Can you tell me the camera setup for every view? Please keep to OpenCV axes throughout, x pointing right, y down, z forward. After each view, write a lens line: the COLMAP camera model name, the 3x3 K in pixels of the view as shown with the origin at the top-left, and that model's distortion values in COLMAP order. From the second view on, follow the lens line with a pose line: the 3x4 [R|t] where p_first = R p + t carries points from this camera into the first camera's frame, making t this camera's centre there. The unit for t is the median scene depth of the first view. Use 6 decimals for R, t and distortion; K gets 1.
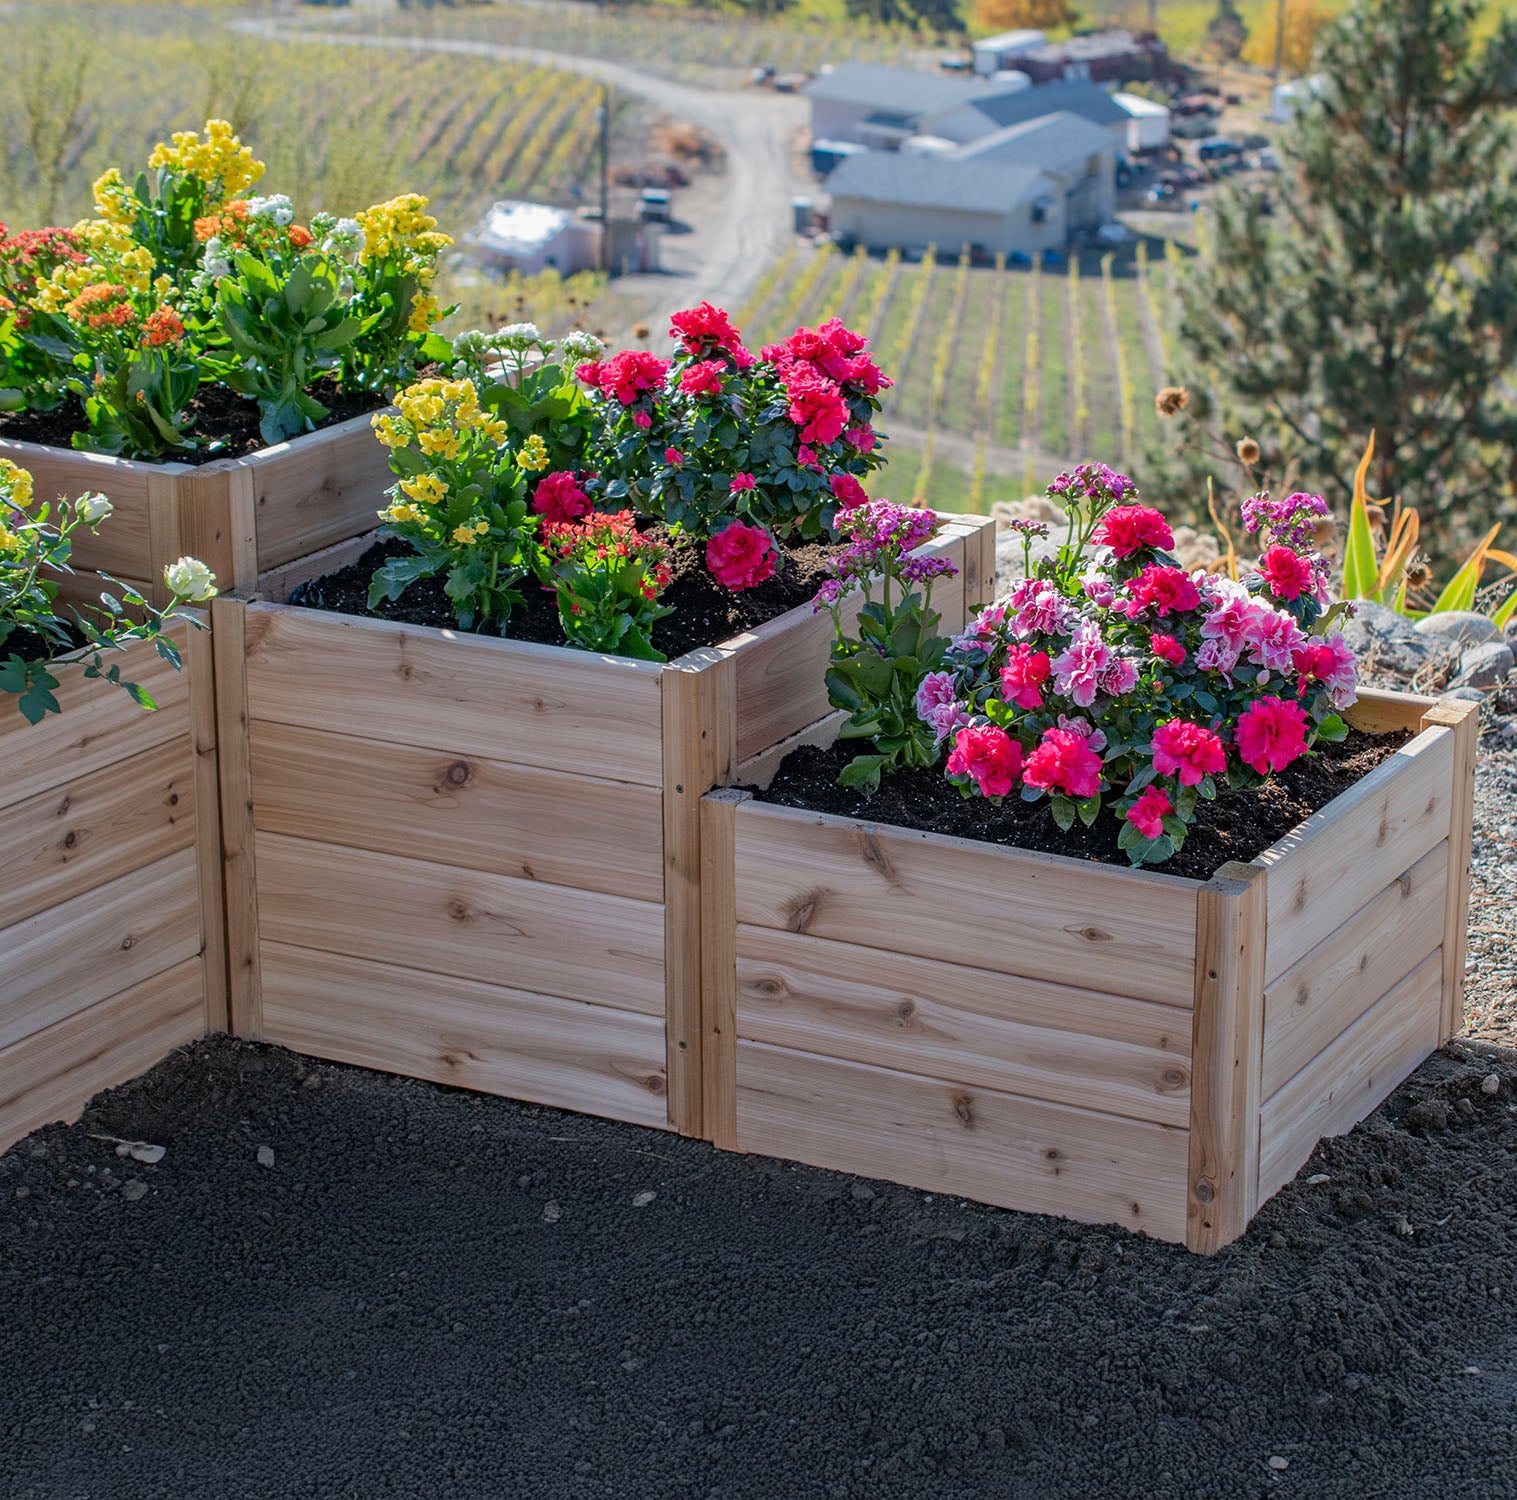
lens RADIAL K [[3834.6, 0, 957.0], [0, 3834.6, 747.2], [0, 0, 1]] dist [0.049328, -0.616024]
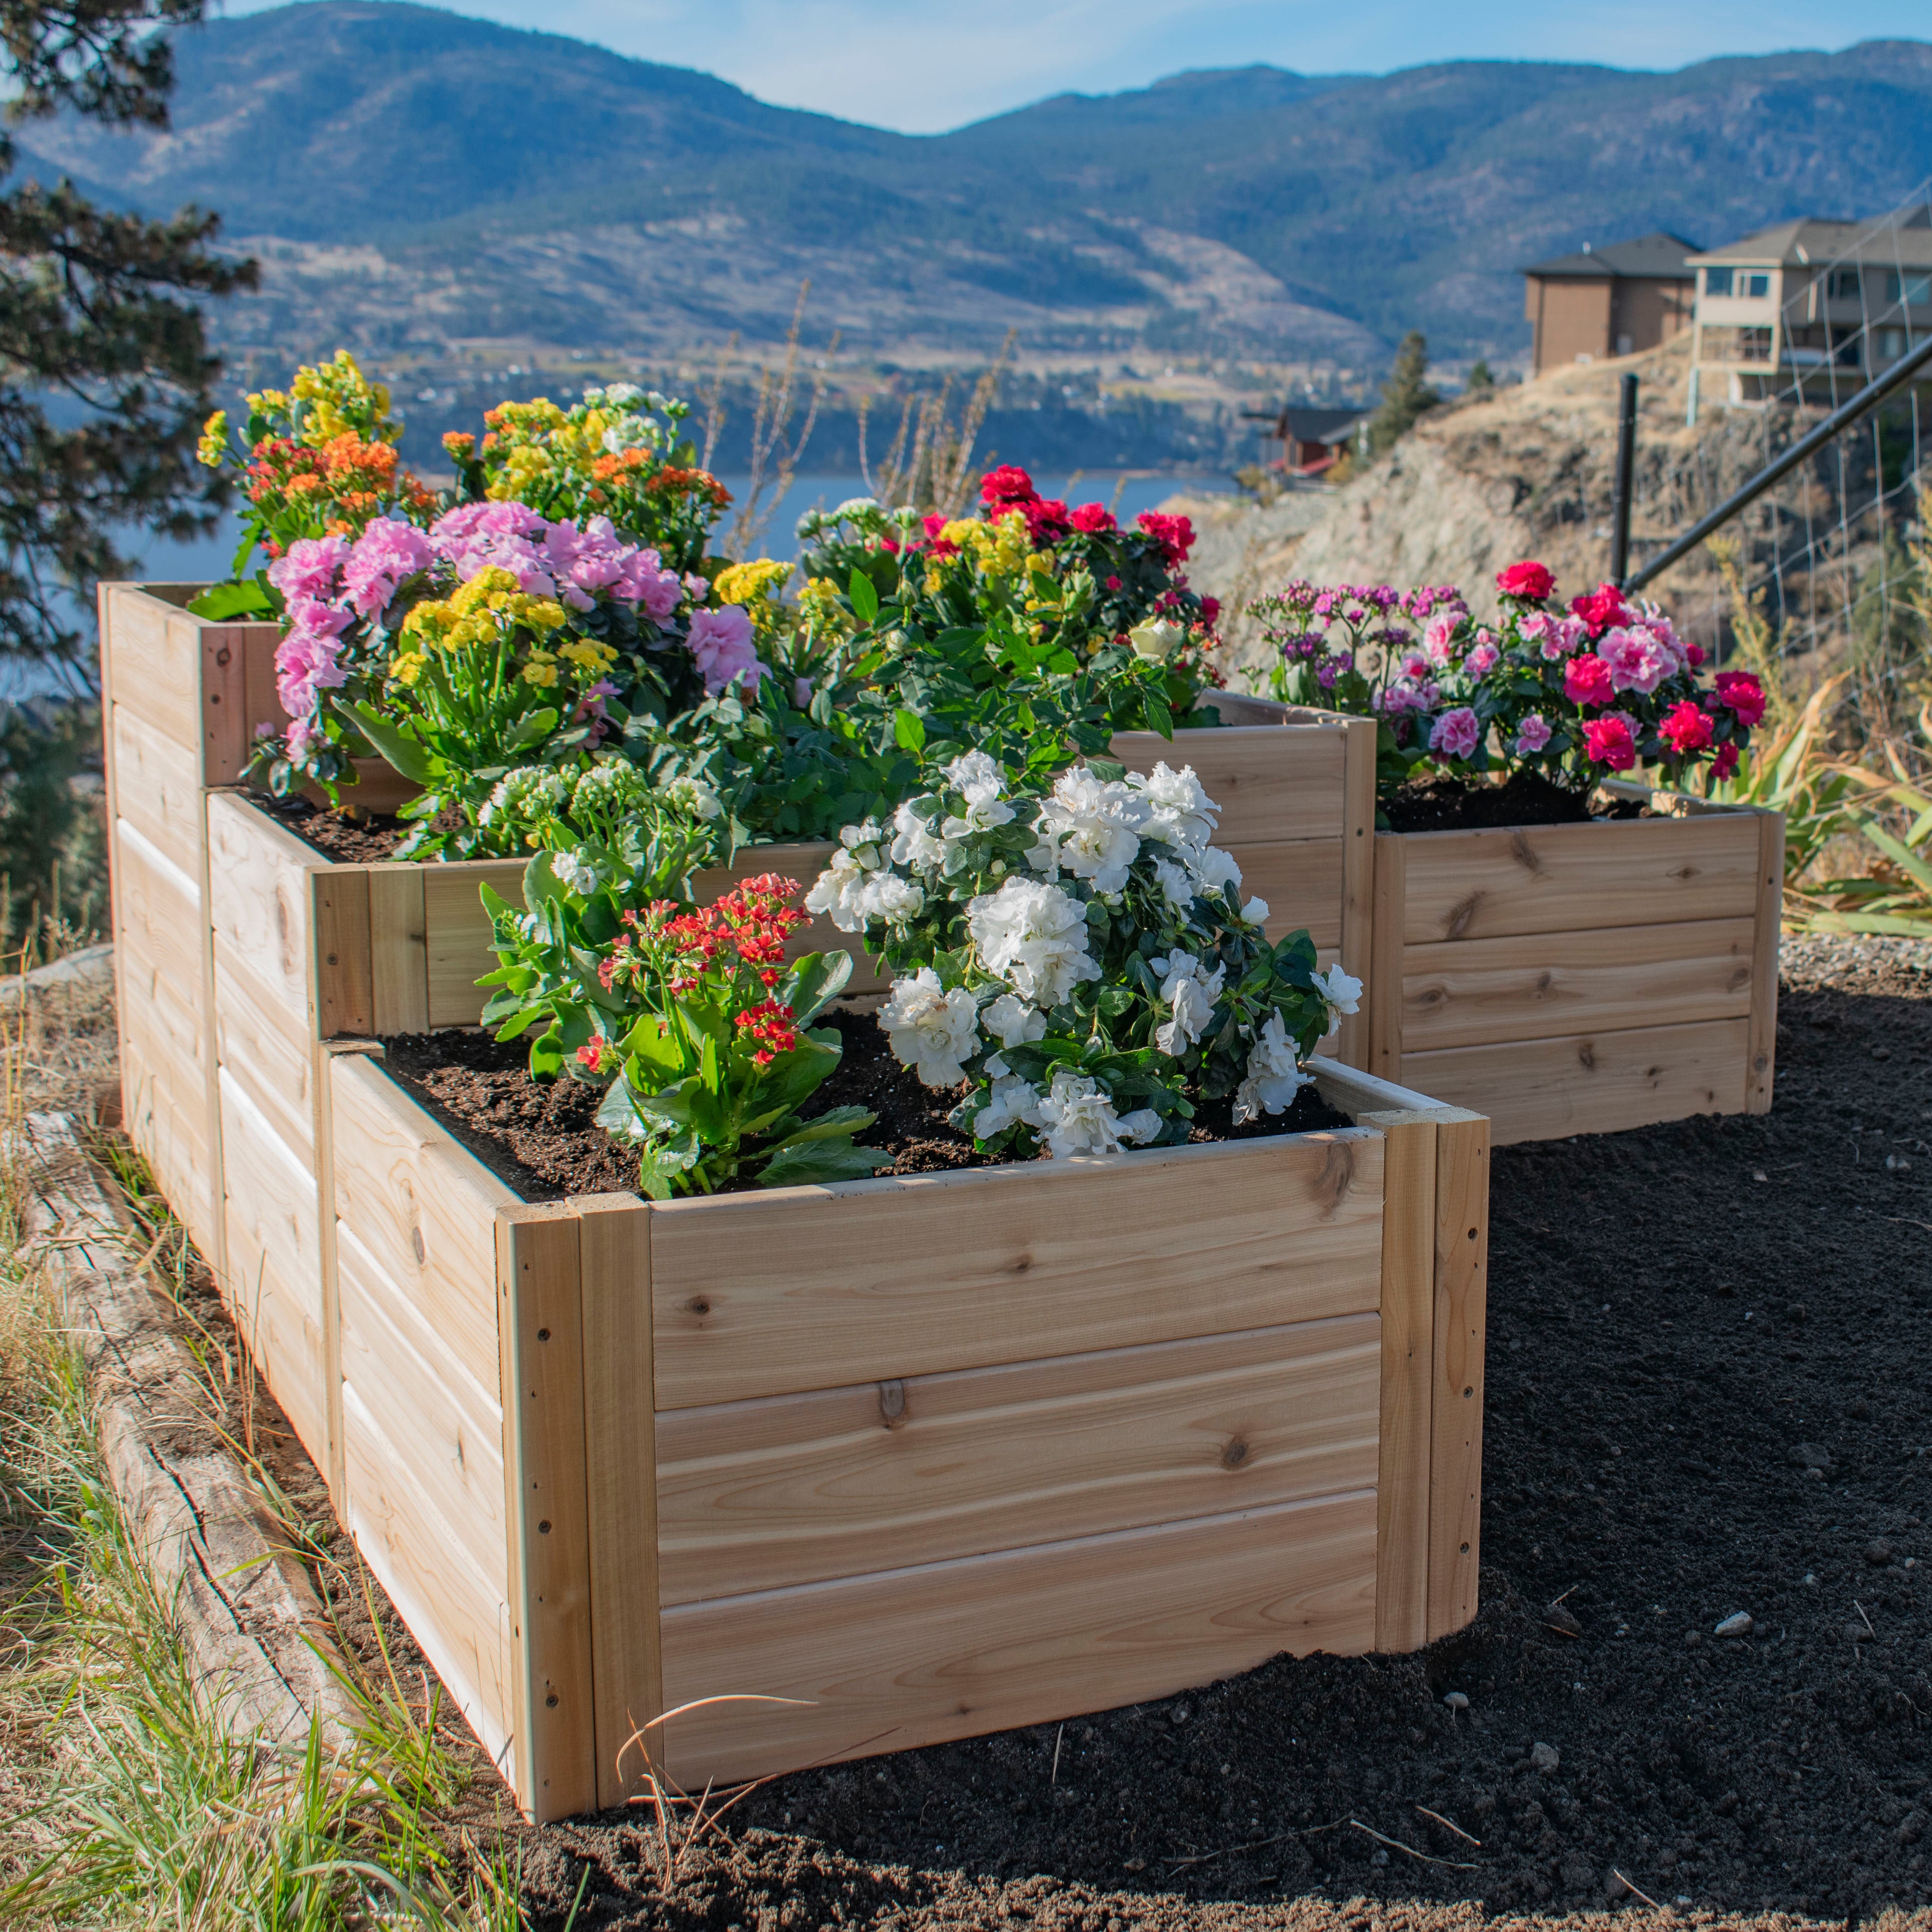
lens RADIAL K [[3000.6, 0, 1295.5], [0, 3000.6, 967.5], [0, 0, 1]] dist [-0.077005, 0.007627]
pose [[0.557576, -0.152774, 0.815947, -0.782421], [0.249092, 0.968416, 0.011105, 0.033812], [-0.791872, 0.197054, 0.578021, 0.511831]]
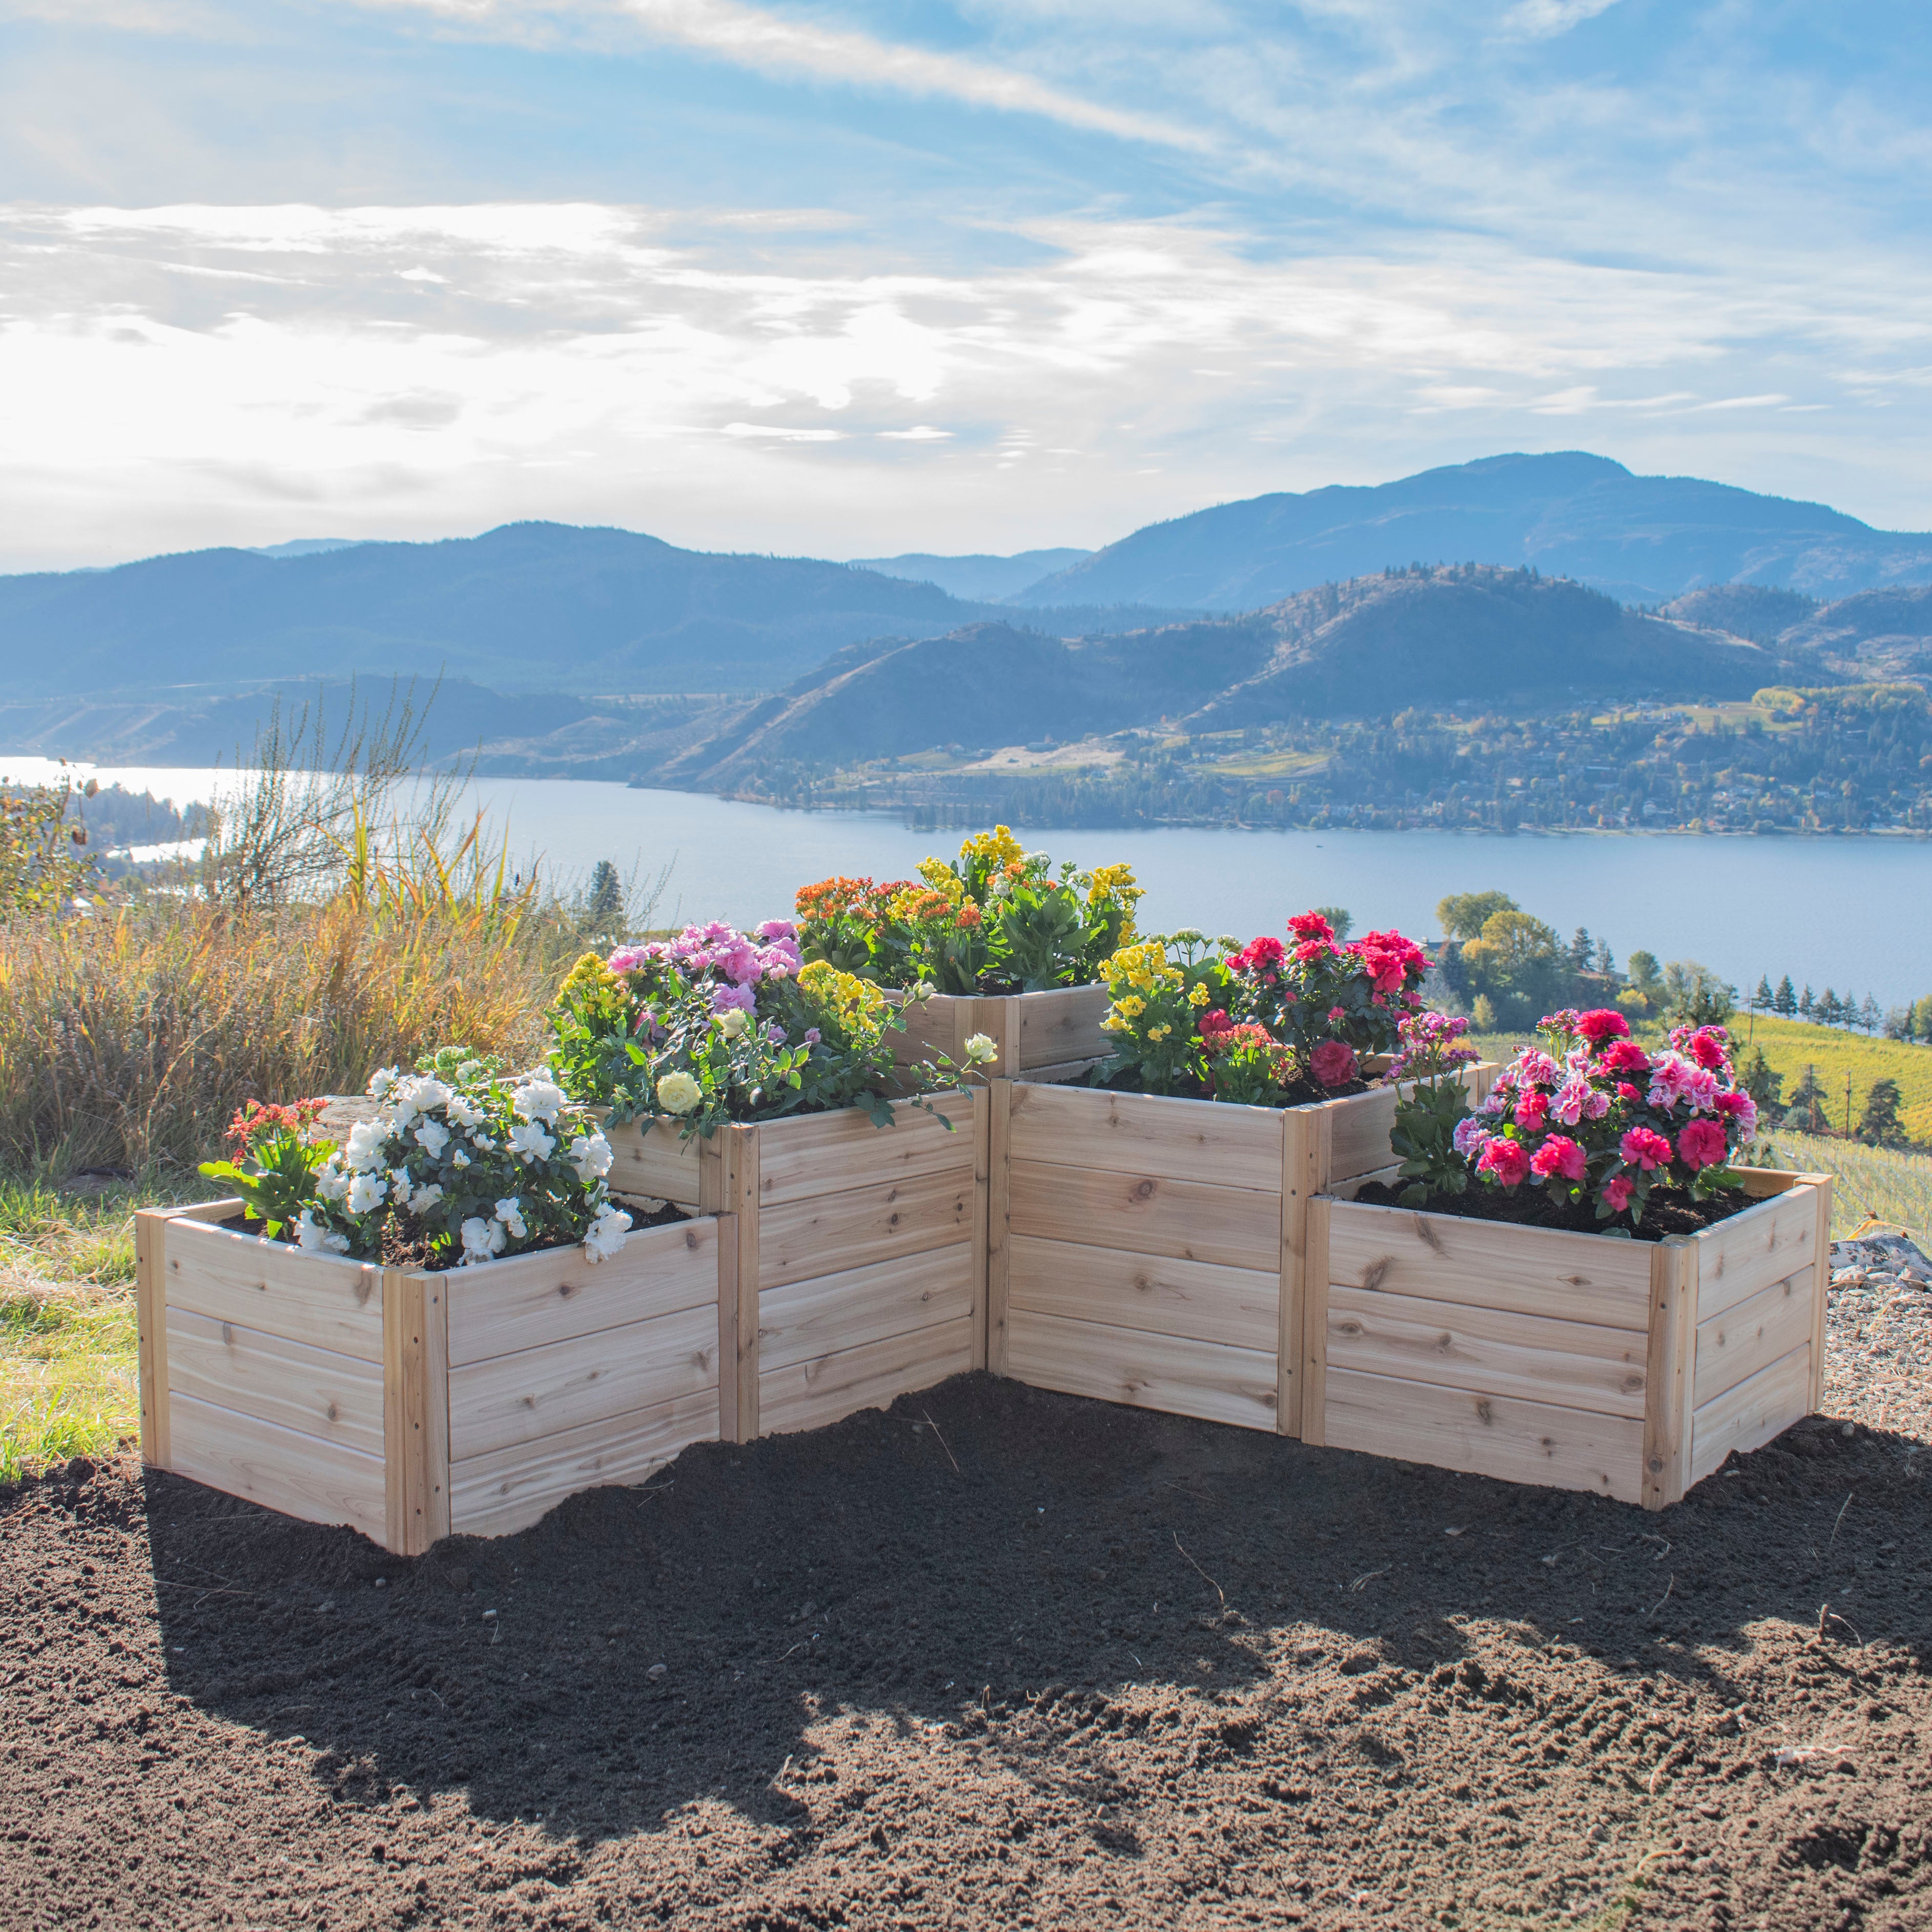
lens RADIAL K [[2387.5, 0, 966.0], [0, 2387.5, 966.0], [0, 0, 1]] dist [-0.094082, 0.005637]
pose [[0.982927, 0.012296, -0.183584, -0.027742], [-0.053169, 0.974181, -0.219420, 0.133671], [0.176146, 0.225435, 0.958202, 0.062171]]
